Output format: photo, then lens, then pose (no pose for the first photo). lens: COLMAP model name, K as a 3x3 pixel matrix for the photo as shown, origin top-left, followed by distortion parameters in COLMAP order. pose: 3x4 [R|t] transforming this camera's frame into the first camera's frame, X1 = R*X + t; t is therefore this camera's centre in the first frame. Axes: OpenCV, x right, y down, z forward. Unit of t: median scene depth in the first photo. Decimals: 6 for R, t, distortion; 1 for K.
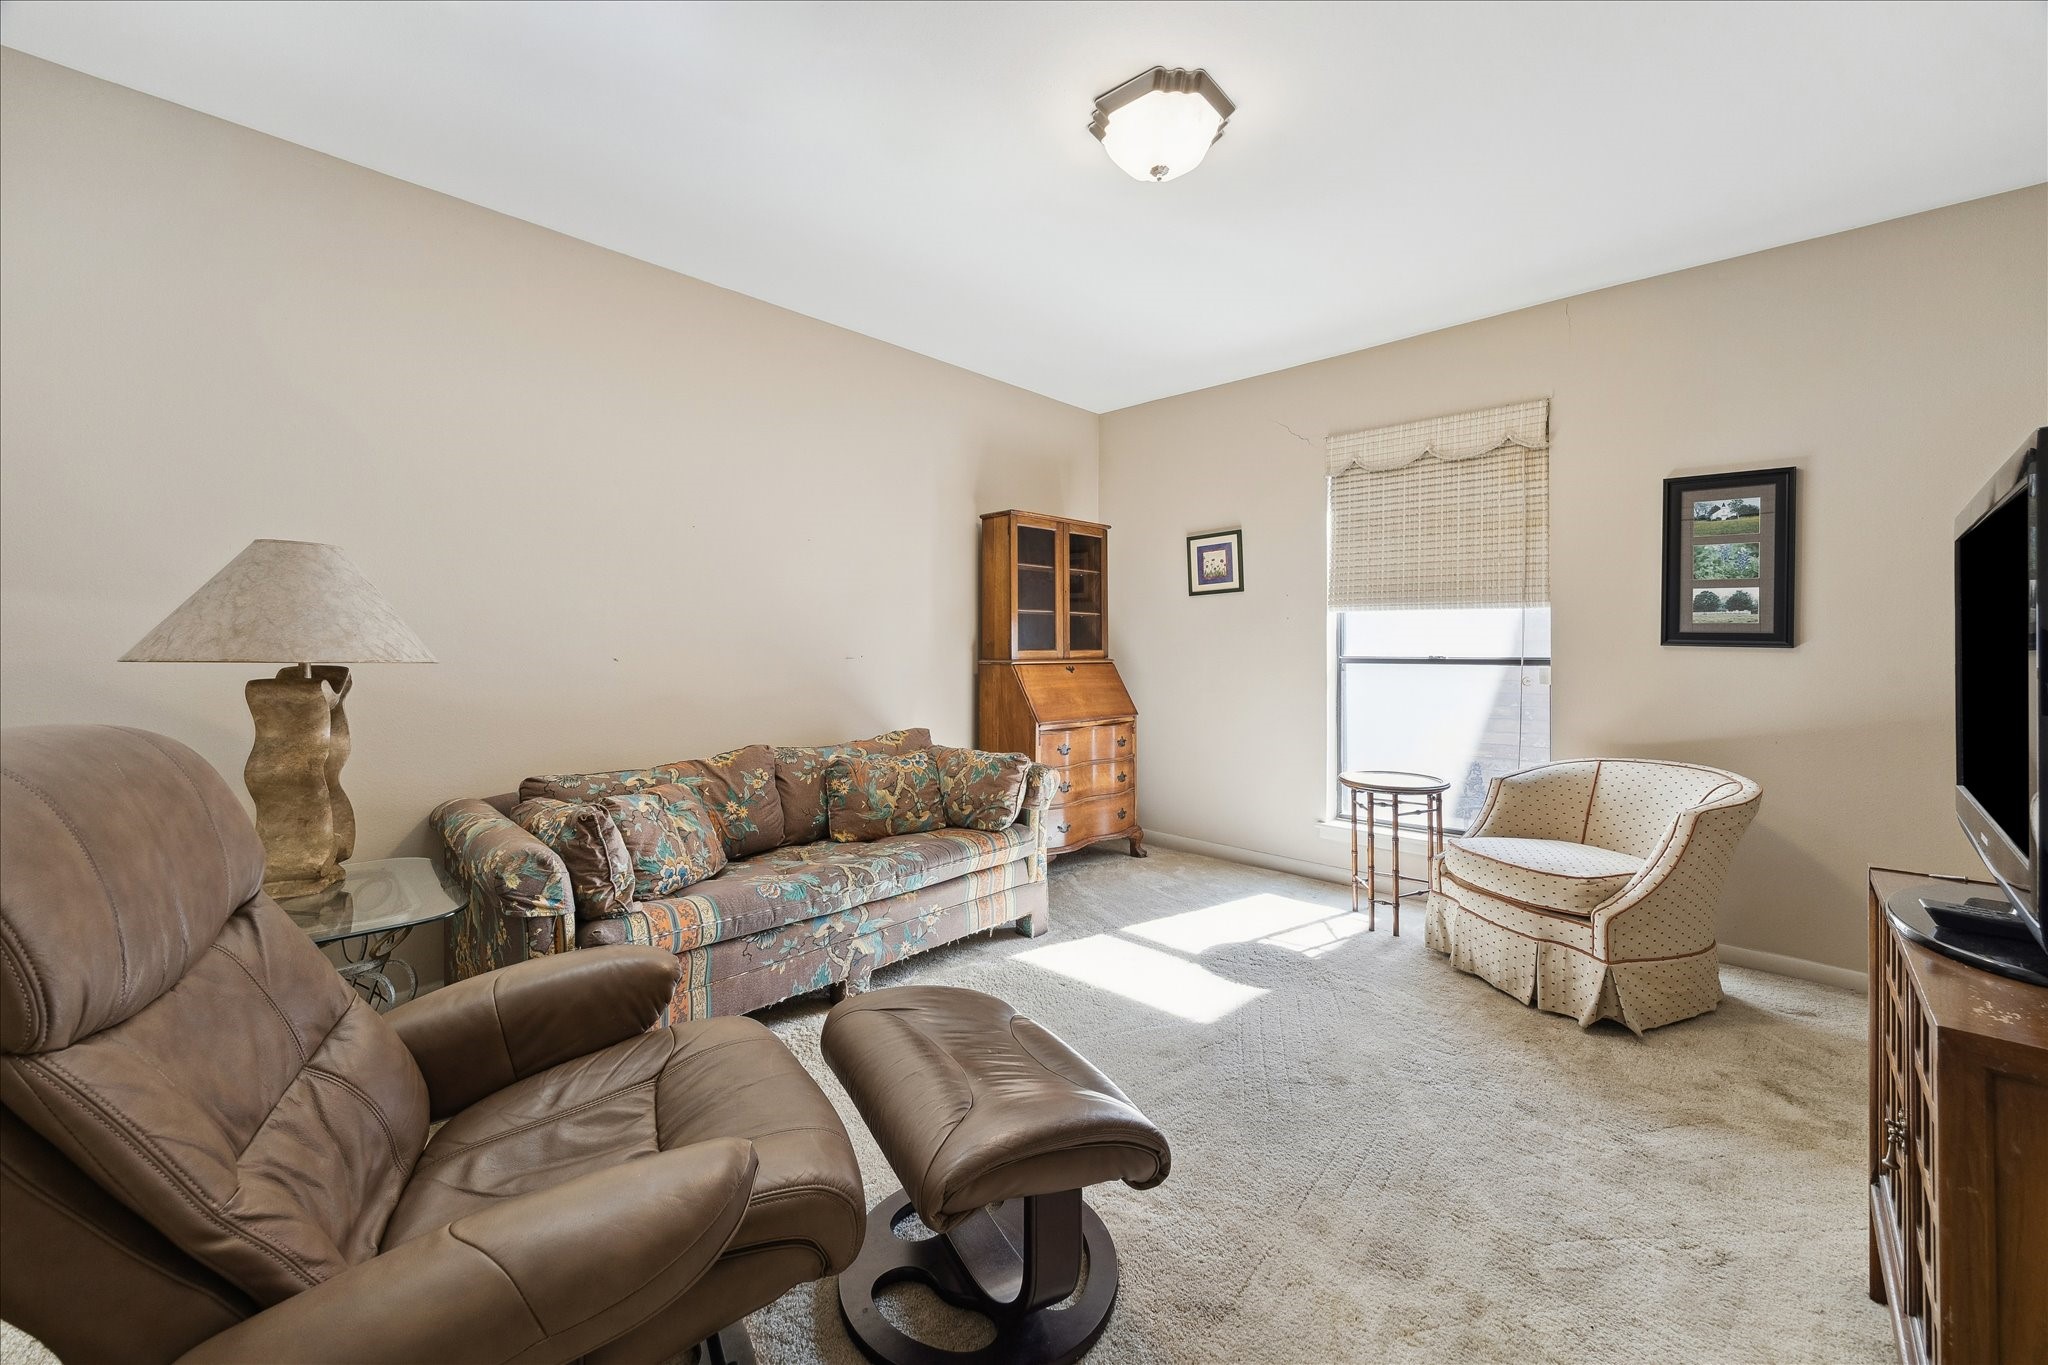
lens RADIAL K [[791.1, 0, 1018.5], [0, 791.1, 663.7], [0, 0, 1]] dist [-0.002177, -0.000292]
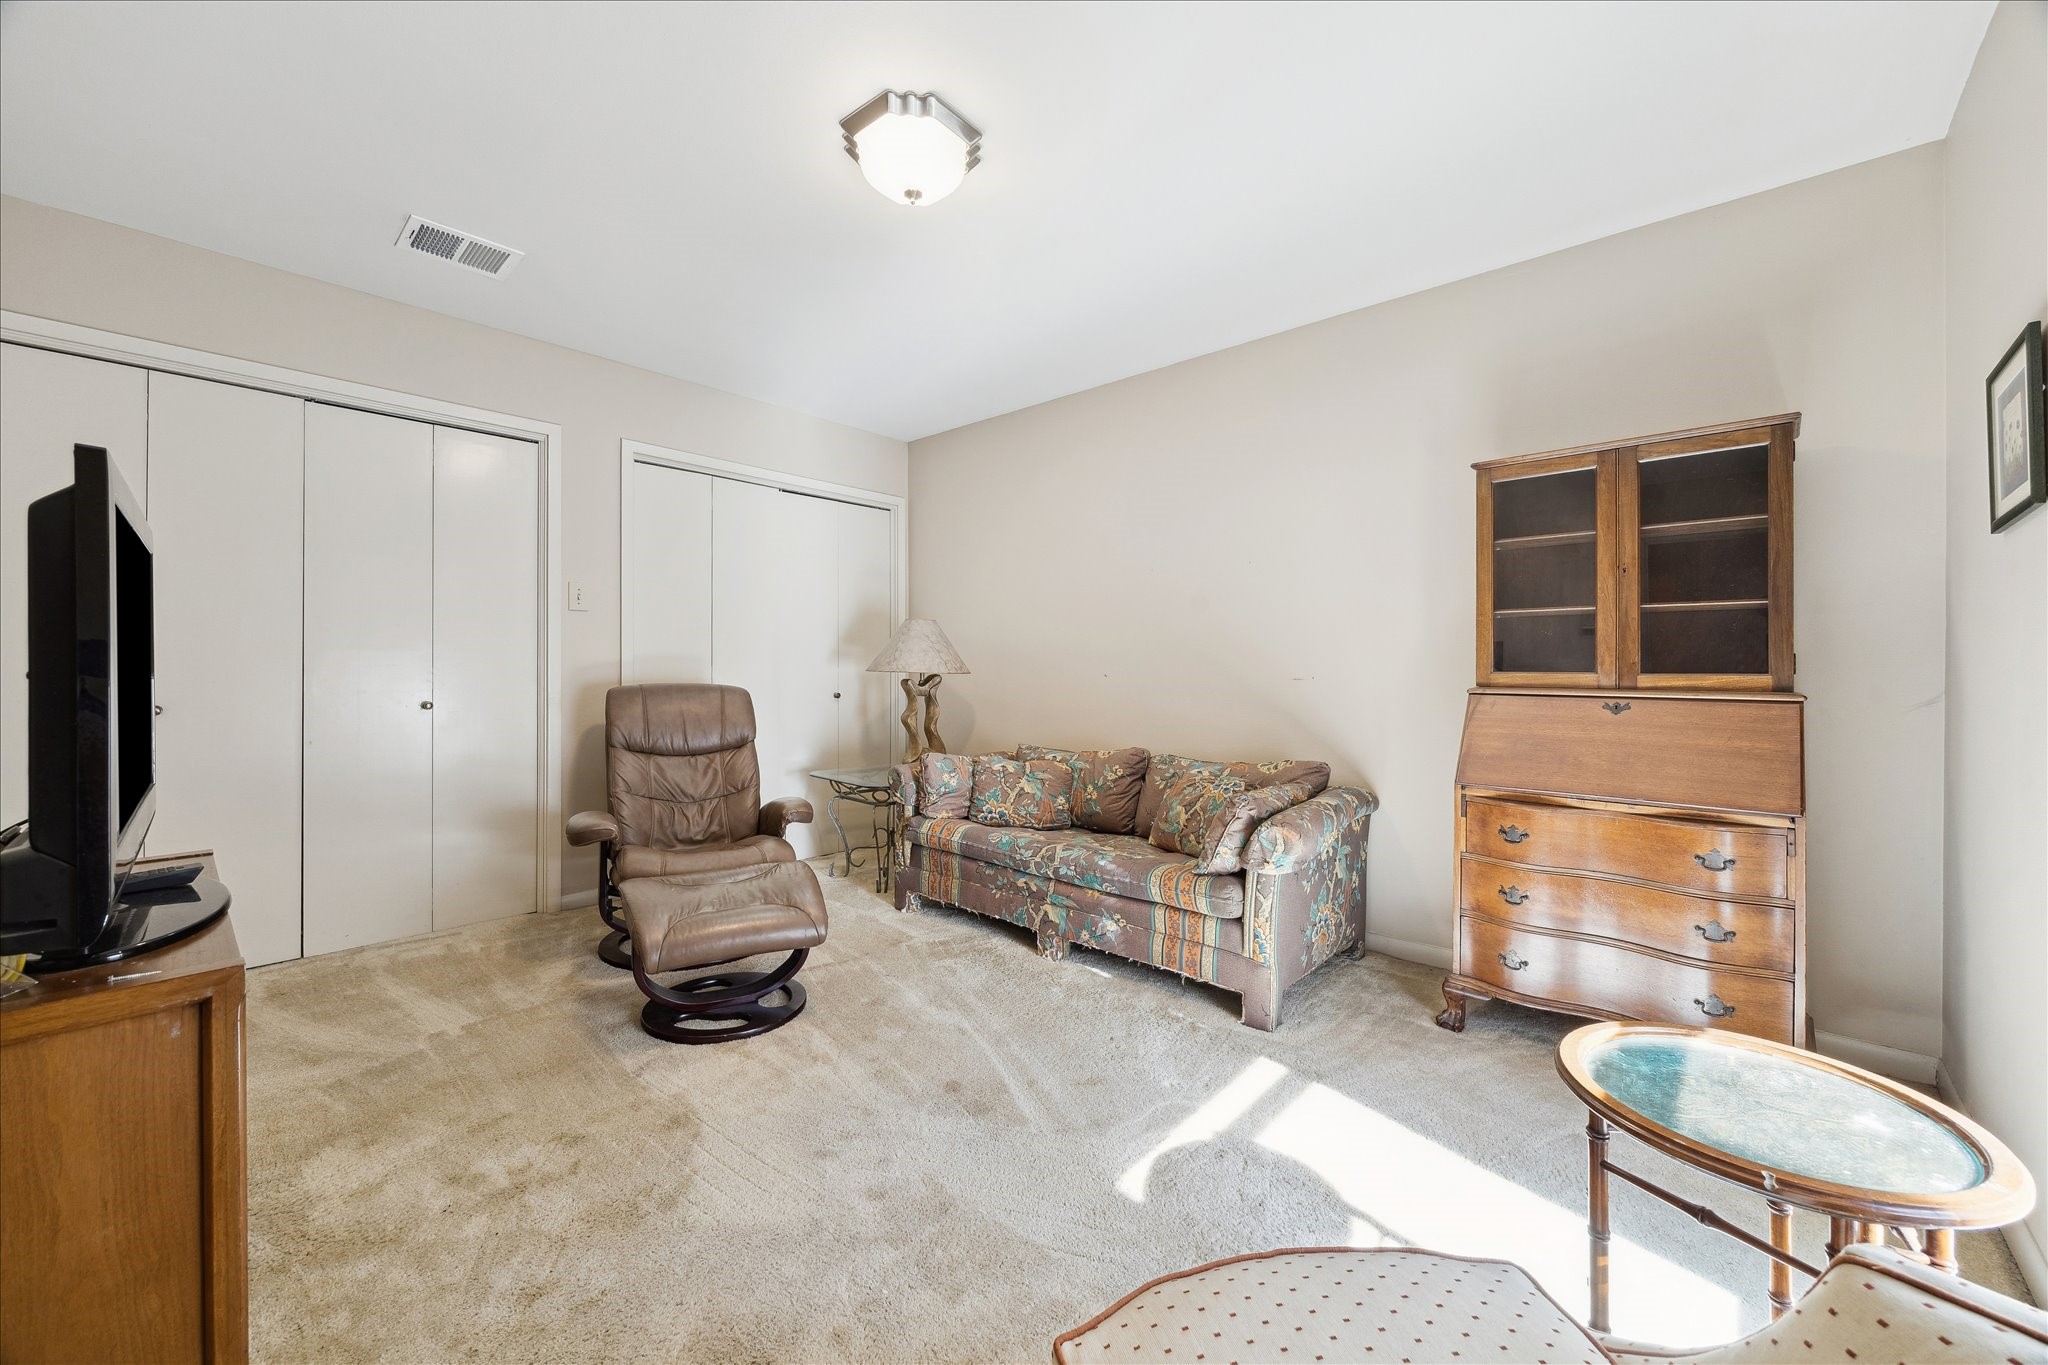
lens RADIAL K [[791.1, 0, 1018.5], [0, 791.1, 663.7], [0, 0, 1]] dist [-0.002177, -0.000292]
pose [[0.013232, -0.003082, -0.999908, 0.807042], [-0.020614, 0.999782, -0.003355, -0.017073], [0.999700, 0.020657, 0.013165, 0.729630]]
